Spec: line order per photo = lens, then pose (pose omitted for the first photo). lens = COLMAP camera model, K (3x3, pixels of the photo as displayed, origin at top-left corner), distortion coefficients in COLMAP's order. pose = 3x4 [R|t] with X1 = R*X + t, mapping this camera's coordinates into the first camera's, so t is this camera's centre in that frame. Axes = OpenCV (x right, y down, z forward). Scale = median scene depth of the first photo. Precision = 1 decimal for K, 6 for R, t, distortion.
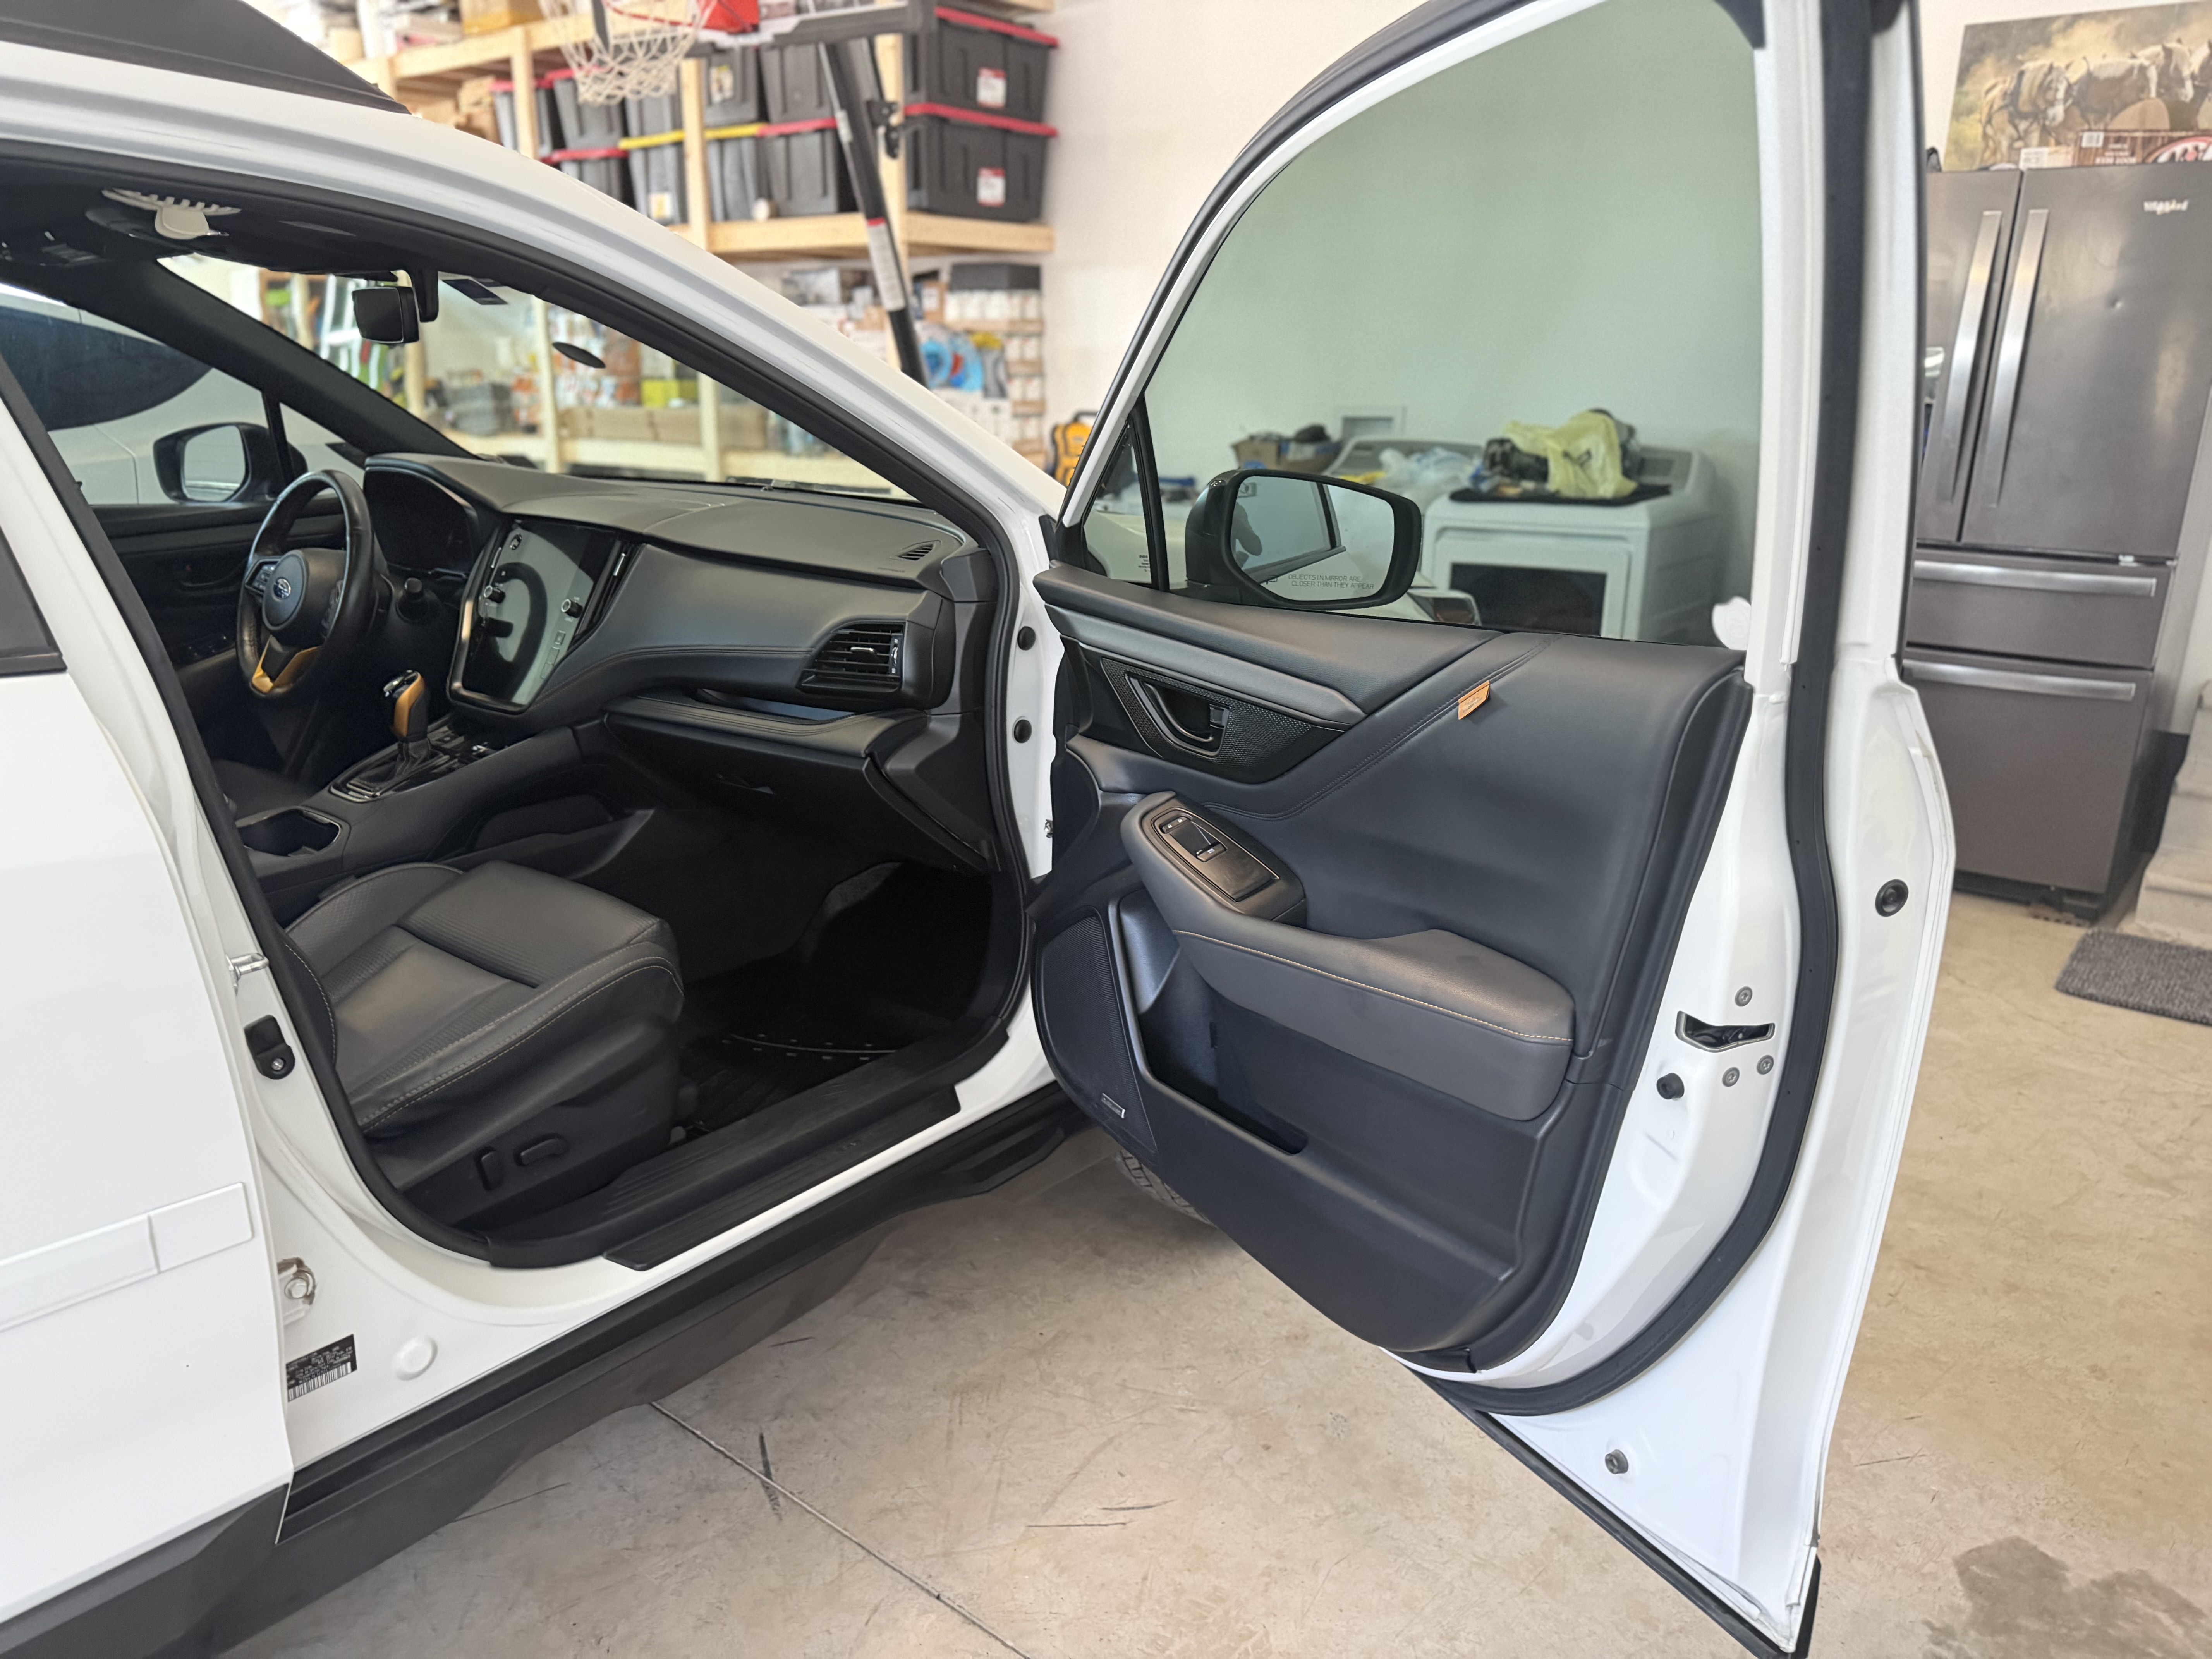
lens RADIAL K [[1568.0, 0, 1122.0], [0, 1568.0, 825.6], [0, 0, 1]] dist [0.021994, -0.018219]
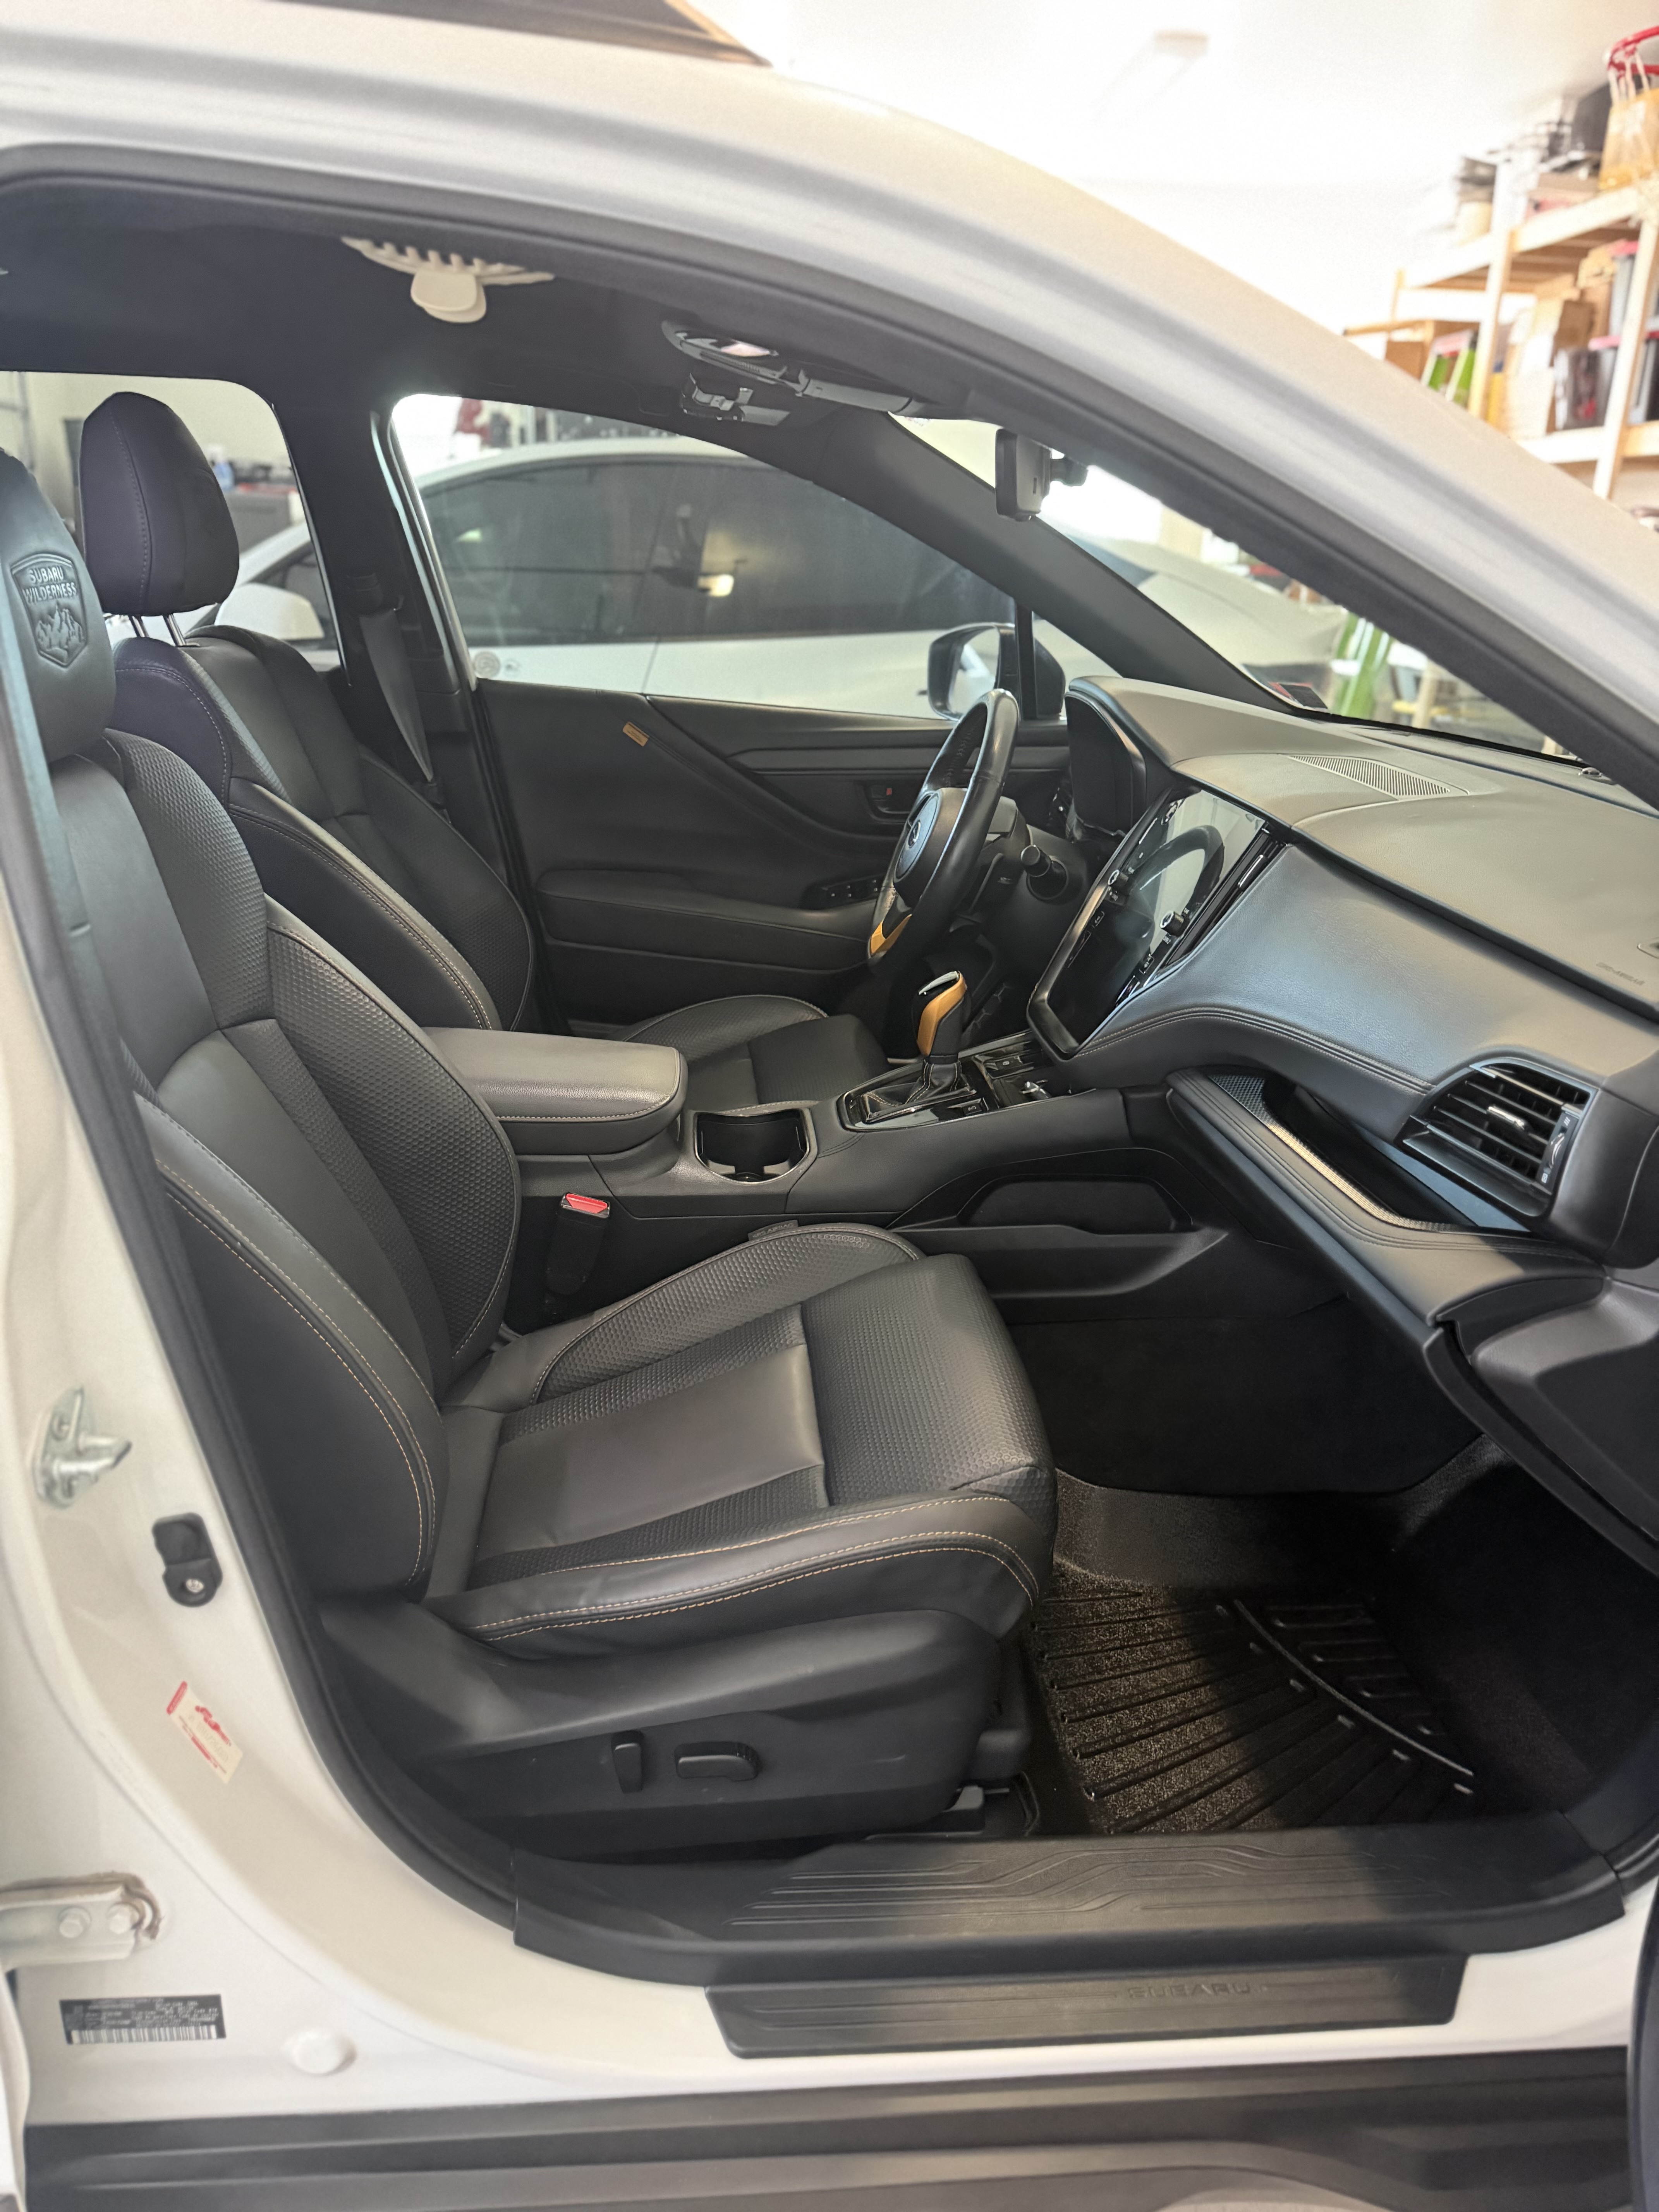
lens RADIAL K [[1568.0, 0, 825.7], [0, 1568.0, 1129.5], [0, 0, 1]] dist [0.021994, -0.018219]
pose [[0.687030, 0.263040, -0.677348, 0.030332], [-0.231223, 0.962864, 0.139388, -0.128823], [0.688858, 0.060855, 0.722337, 0.480300]]
